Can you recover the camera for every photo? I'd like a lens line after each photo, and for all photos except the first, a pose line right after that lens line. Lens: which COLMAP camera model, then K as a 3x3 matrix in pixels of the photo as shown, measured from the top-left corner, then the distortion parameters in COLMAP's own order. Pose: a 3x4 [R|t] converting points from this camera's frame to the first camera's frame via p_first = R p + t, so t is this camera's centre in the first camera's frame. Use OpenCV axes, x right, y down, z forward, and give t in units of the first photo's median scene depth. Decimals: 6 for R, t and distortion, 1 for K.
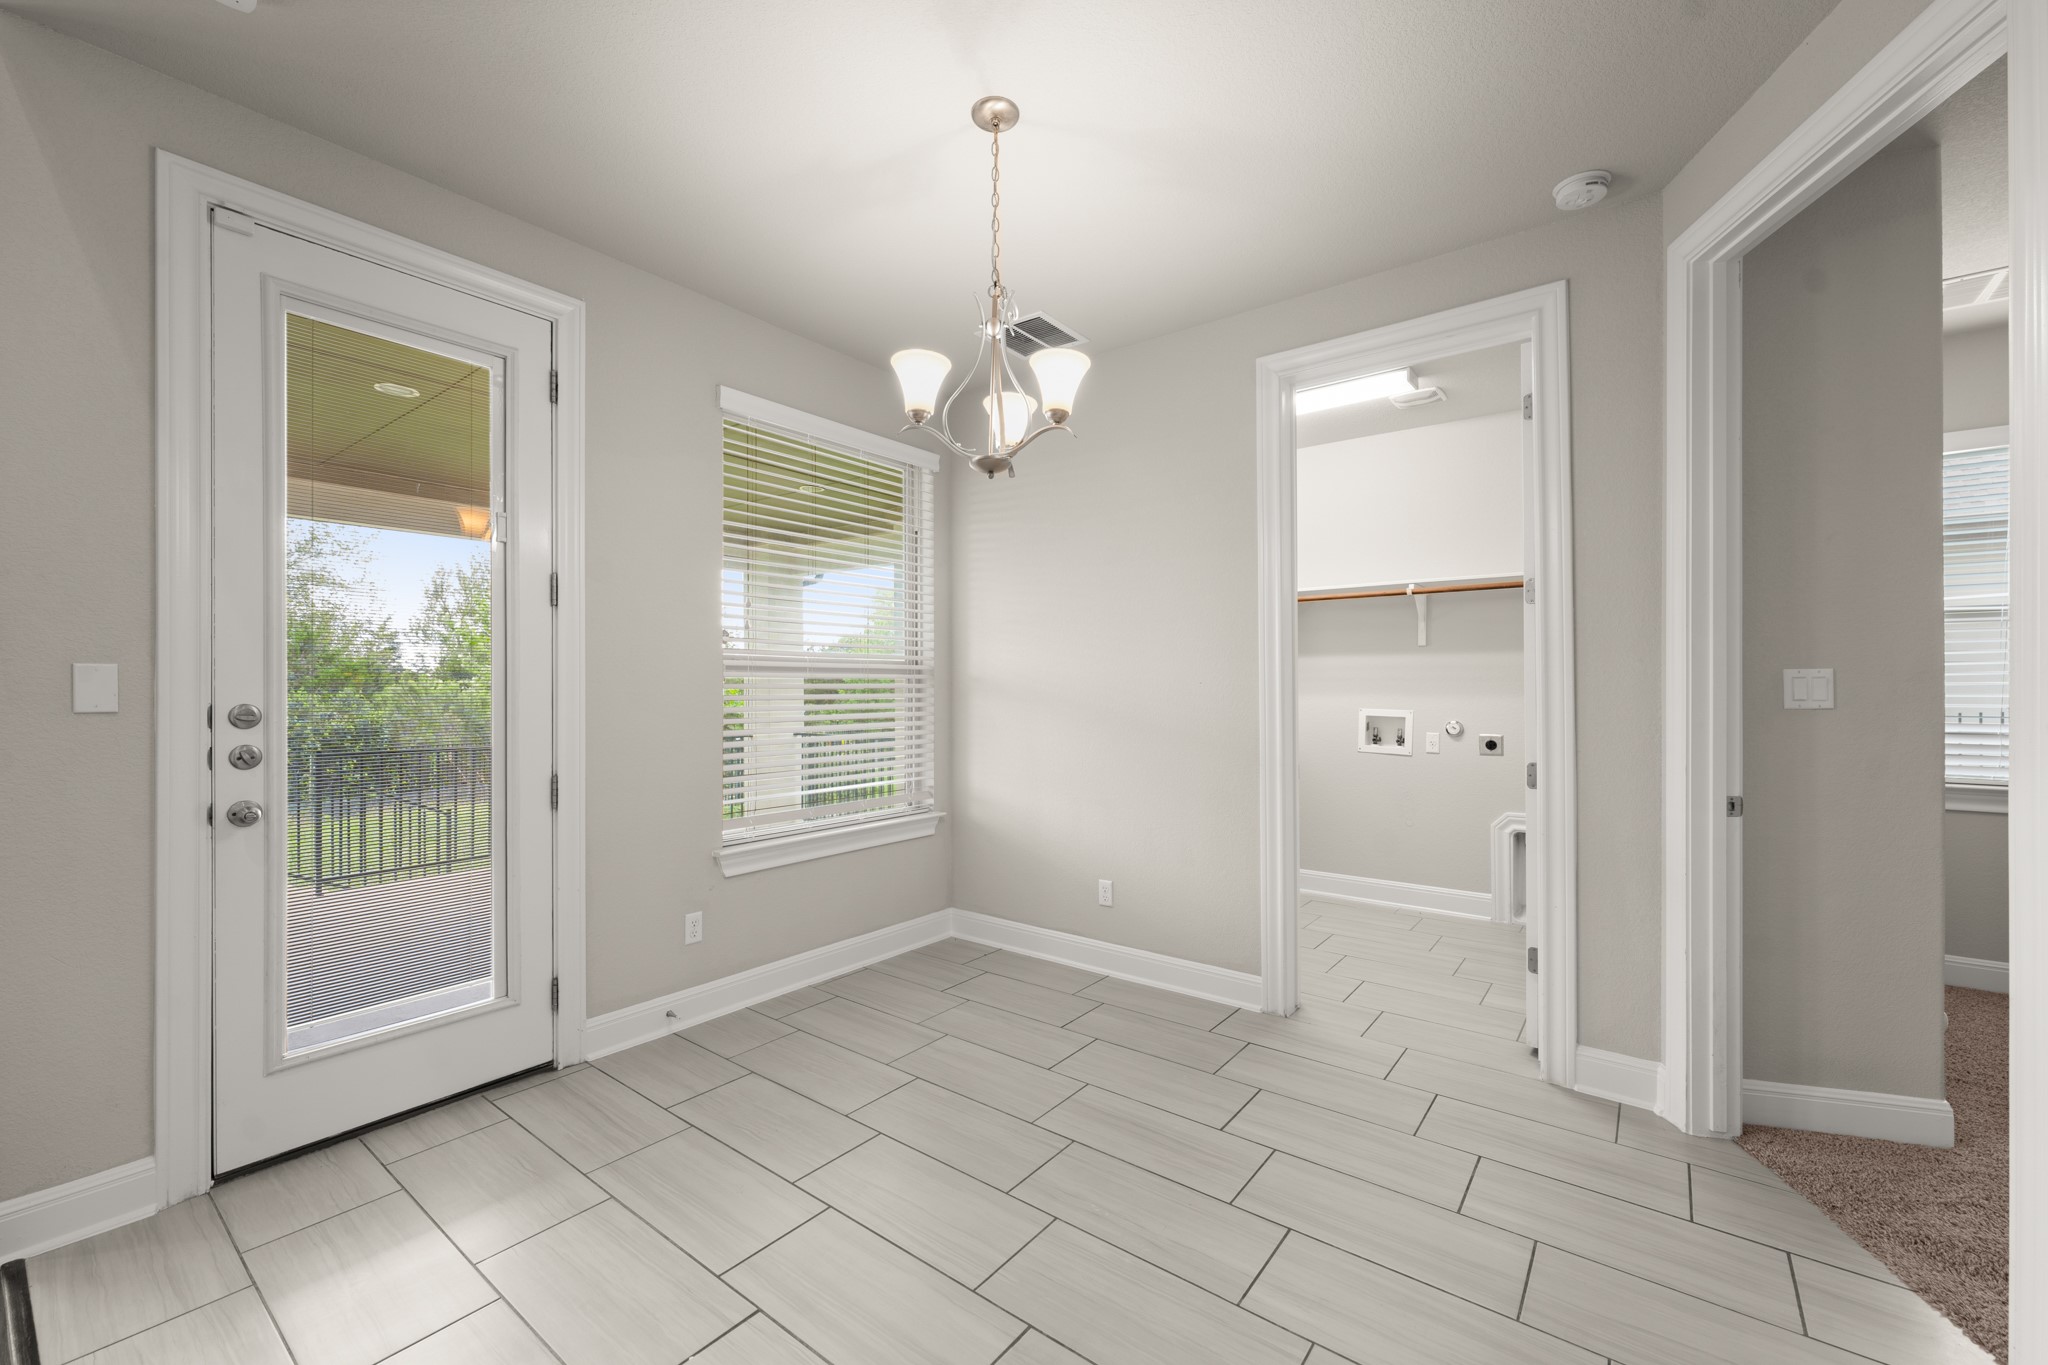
lens RADIAL K [[827.5, 0, 1017.7], [0, 827.5, 681.3], [0, 0, 1]] dist [-0.000018, 0.000139]
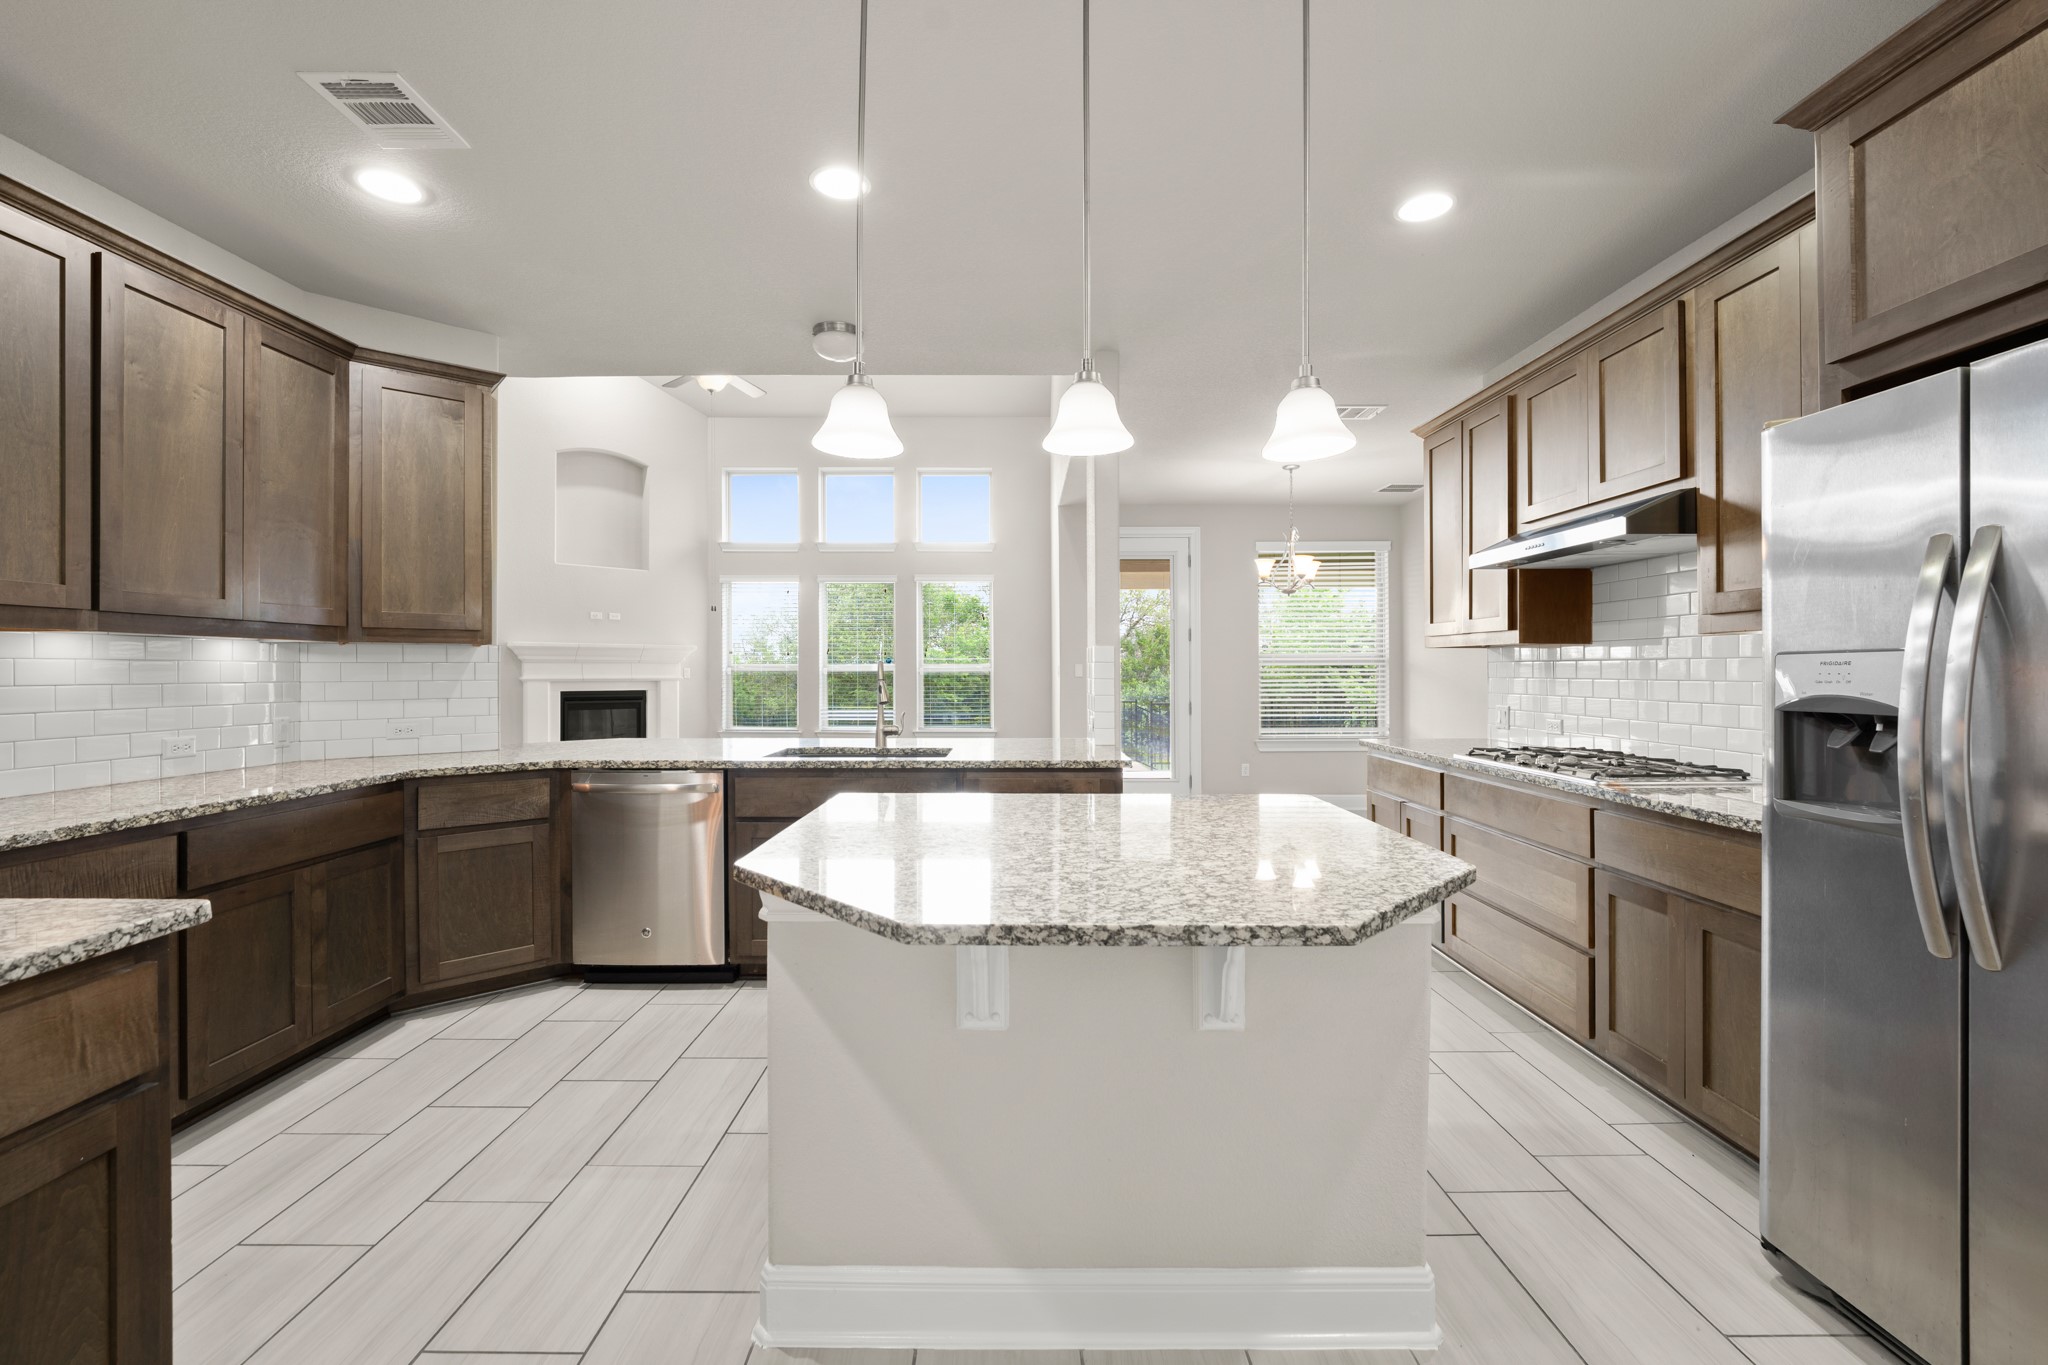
lens RADIAL K [[850.0, 0, 1019.4], [0, 850.0, 669.6], [0, 0, 1]] dist [-0.002488, -0.000189]
pose [[0.618071, -0.003484, -0.786115, 1.306270], [0.008608, 0.999960, 0.002335, -0.004962], [0.786075, -0.008210, 0.618076, -1.194077]]
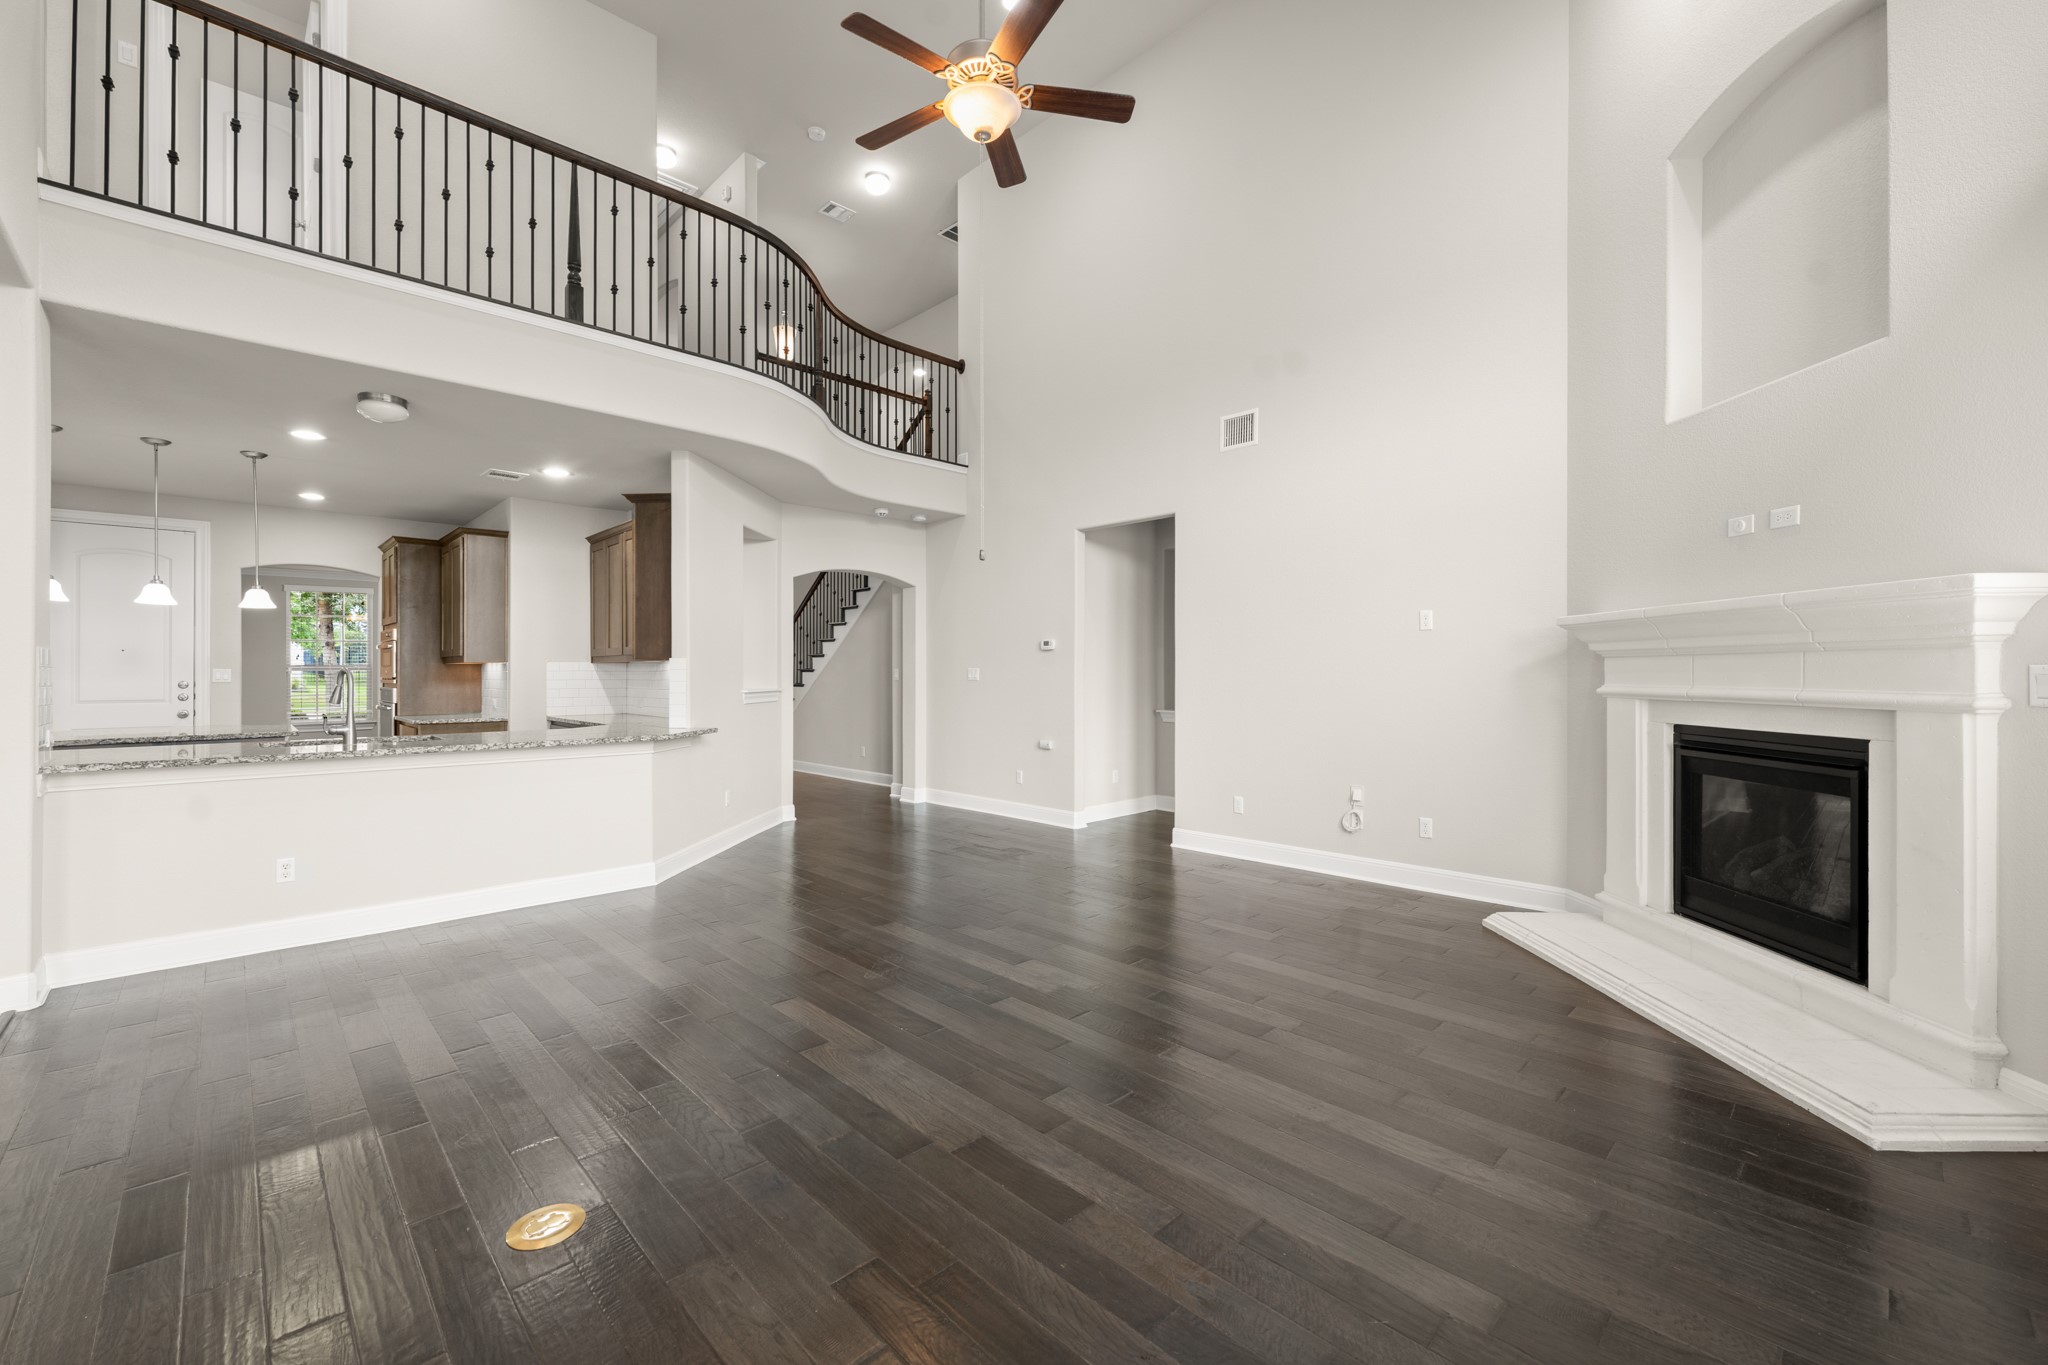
lens RADIAL K [[827.5, 0, 1017.7], [0, 827.5, 681.3], [0, 0, 1]] dist [-0.000018, 0.000139]
pose [[-0.990719, -0.003205, 0.135891, -1.400575], [-0.003535, 0.999991, -0.002185, 0.008297], [-0.135883, -0.002645, -0.990721, 0.869913]]
